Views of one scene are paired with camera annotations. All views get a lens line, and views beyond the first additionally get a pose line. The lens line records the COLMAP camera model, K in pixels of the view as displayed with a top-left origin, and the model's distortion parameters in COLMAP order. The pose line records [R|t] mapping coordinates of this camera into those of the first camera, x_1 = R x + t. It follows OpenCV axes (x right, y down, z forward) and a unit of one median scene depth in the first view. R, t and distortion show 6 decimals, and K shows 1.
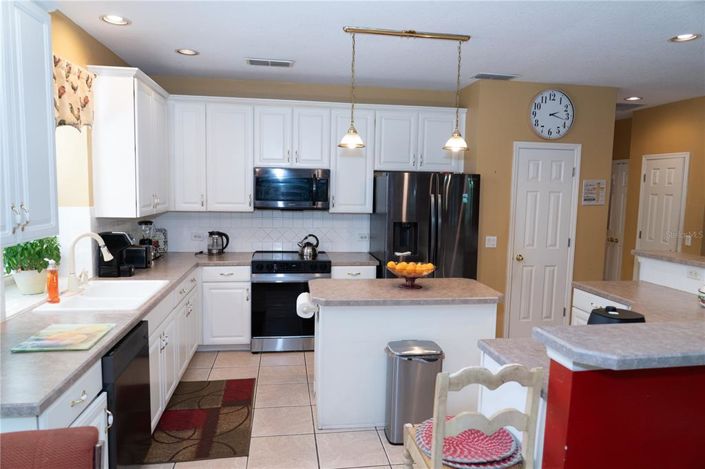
lens RADIAL K [[479.6, 0, 355.7], [0, 479.6, 234.5], [0, 0, 1]] dist [-0.015002, -0.002949]
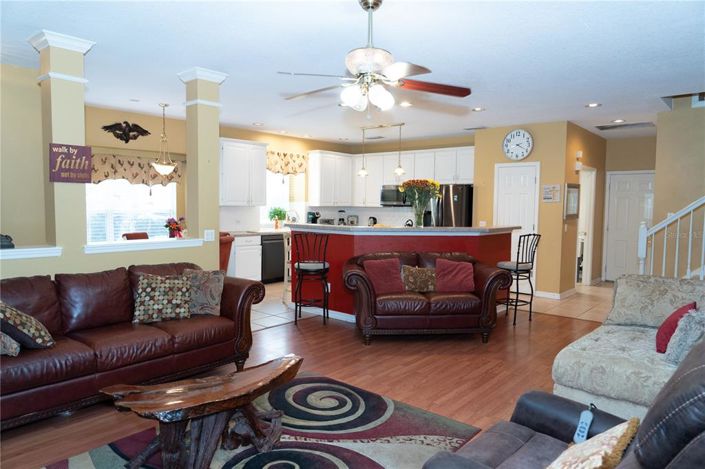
lens RADIAL K [[479.6, 0, 355.7], [0, 479.6, 234.5], [0, 0, 1]] dist [-0.015002, -0.002949]
pose [[0.651030, 0.038650, -0.758068, 1.263088], [-0.074871, 0.997102, -0.013462, 0.104414], [0.755351, 0.065521, 0.652037, -0.410682]]
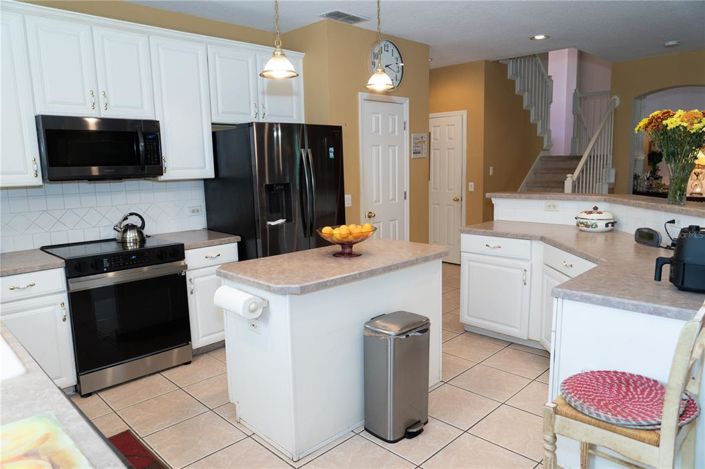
lens RADIAL K [[479.6, 0, 355.7], [0, 479.6, 234.5], [0, 0, 1]] dist [-0.015002, -0.002949]
pose [[0.806336, -0.125735, 0.577939, -0.253202], [0.096228, 0.992012, 0.081563, 0.006213], [-0.583578, -0.010153, 0.811994, 0.233123]]
